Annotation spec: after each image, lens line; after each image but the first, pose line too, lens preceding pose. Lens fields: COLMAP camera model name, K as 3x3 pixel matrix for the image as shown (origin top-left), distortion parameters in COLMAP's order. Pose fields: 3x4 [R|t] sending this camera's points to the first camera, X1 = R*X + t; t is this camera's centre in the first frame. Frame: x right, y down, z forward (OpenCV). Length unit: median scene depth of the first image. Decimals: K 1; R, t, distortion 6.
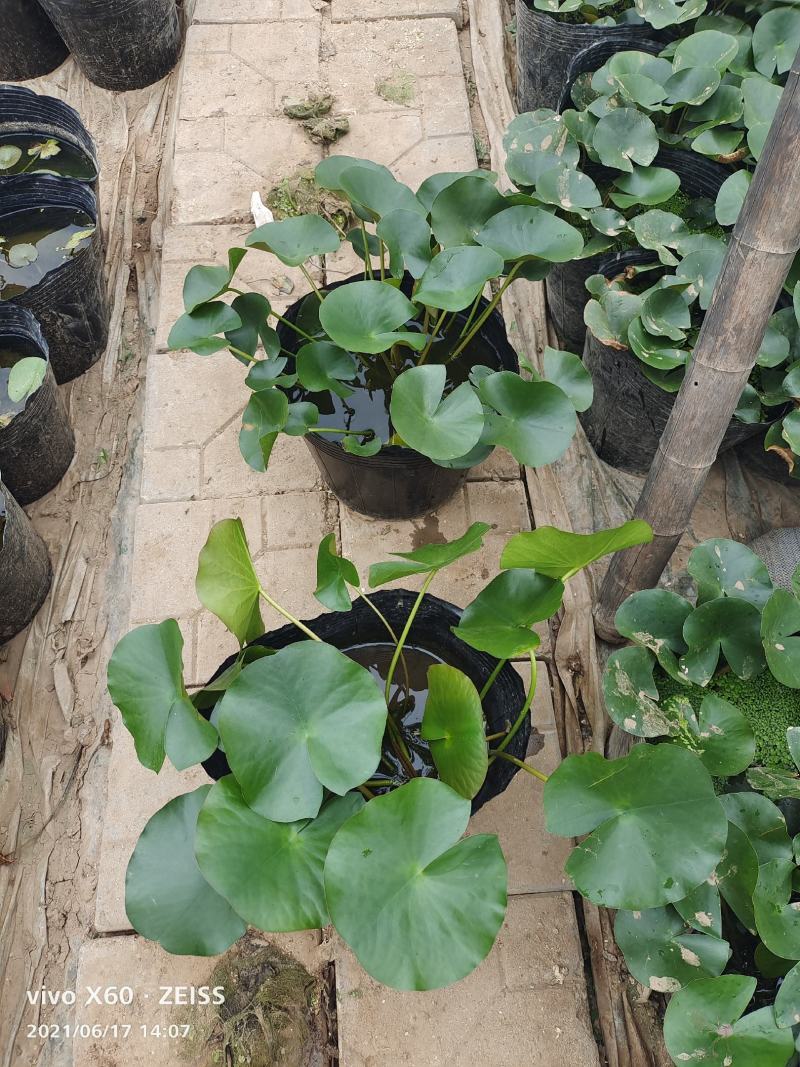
lens RADIAL K [[814.5, 0, 399.3], [0, 814.5, 504.0], [0, 0, 1]] dist [0.012218, -0.009520]
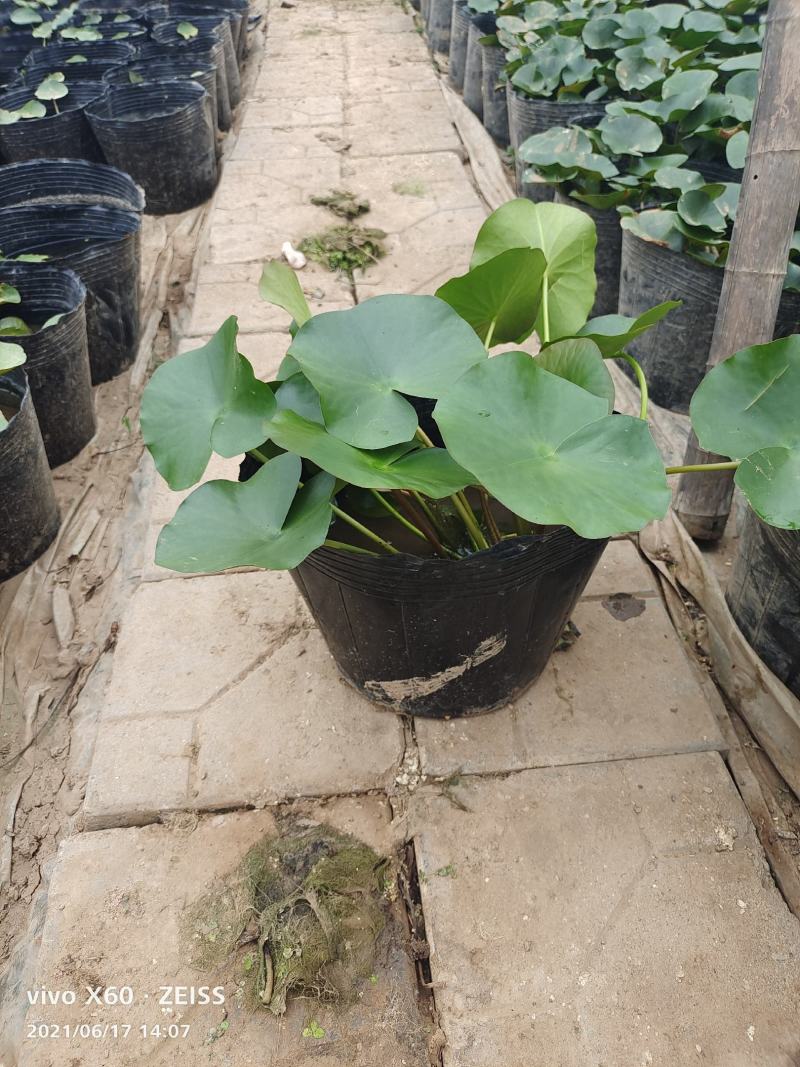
lens RADIAL K [[814.5, 0, 399.3], [0, 814.5, 504.0], [0, 0, 1]] dist [0.012218, -0.009520]
pose [[0.999352, -0.031641, 0.017143, -0.079004], [0.035738, 0.928471, -0.369683, 0.461615], [-0.004219, 0.370056, 0.929000, 0.183200]]
